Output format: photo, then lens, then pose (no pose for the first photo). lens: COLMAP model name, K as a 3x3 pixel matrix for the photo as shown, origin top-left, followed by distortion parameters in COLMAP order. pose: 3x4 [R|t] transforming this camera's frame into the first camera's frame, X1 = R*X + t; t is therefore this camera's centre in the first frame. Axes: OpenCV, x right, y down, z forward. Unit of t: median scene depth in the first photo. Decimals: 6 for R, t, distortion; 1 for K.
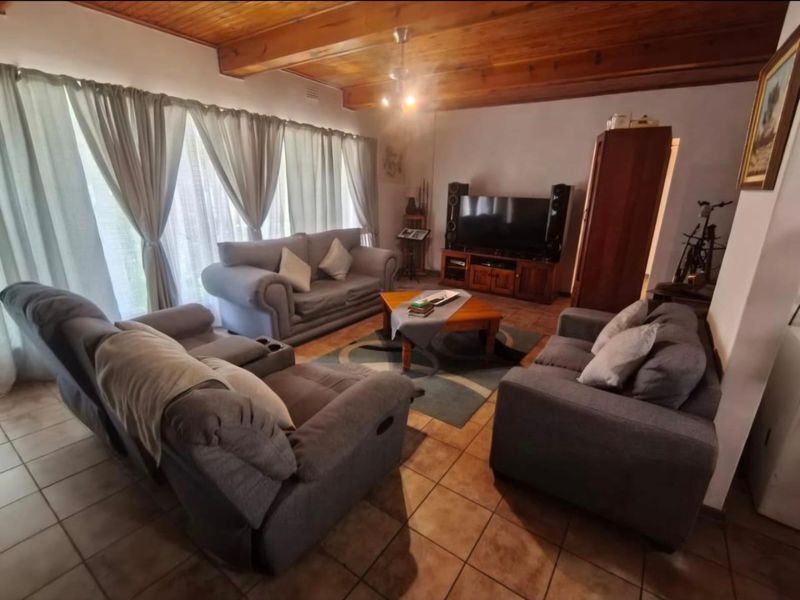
lens RADIAL K [[372.1, 0, 400.0], [0, 372.1, 300.0], [0, 0, 1]] dist [-0.000214, 0.000030]
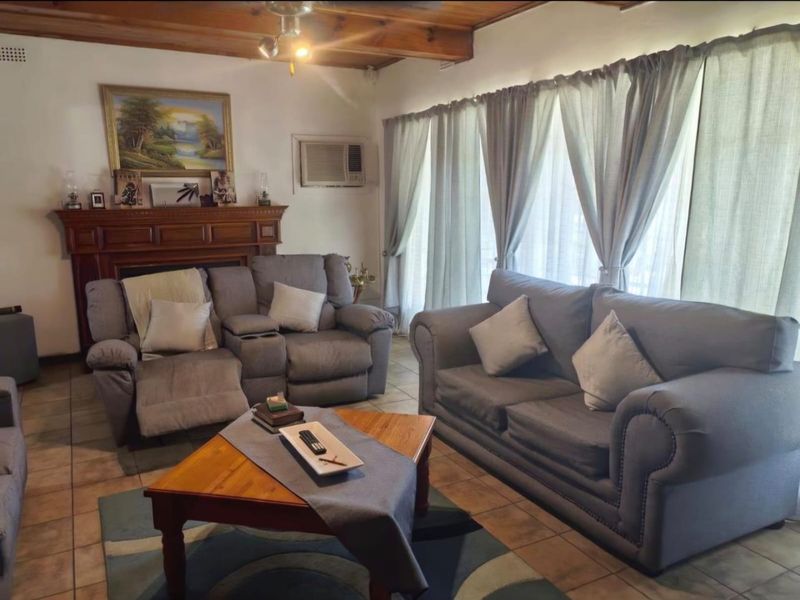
lens RADIAL K [[603.8, 0, 400.0], [0, 603.8, 300.0], [0, 0, 1]] dist [0.009276, -0.001258]
pose [[-0.448207, 0.133064, -0.883971, 0.602444], [-0.262472, 0.925685, 0.272426, -0.340062], [0.854528, 0.354121, -0.379973, 1.208024]]
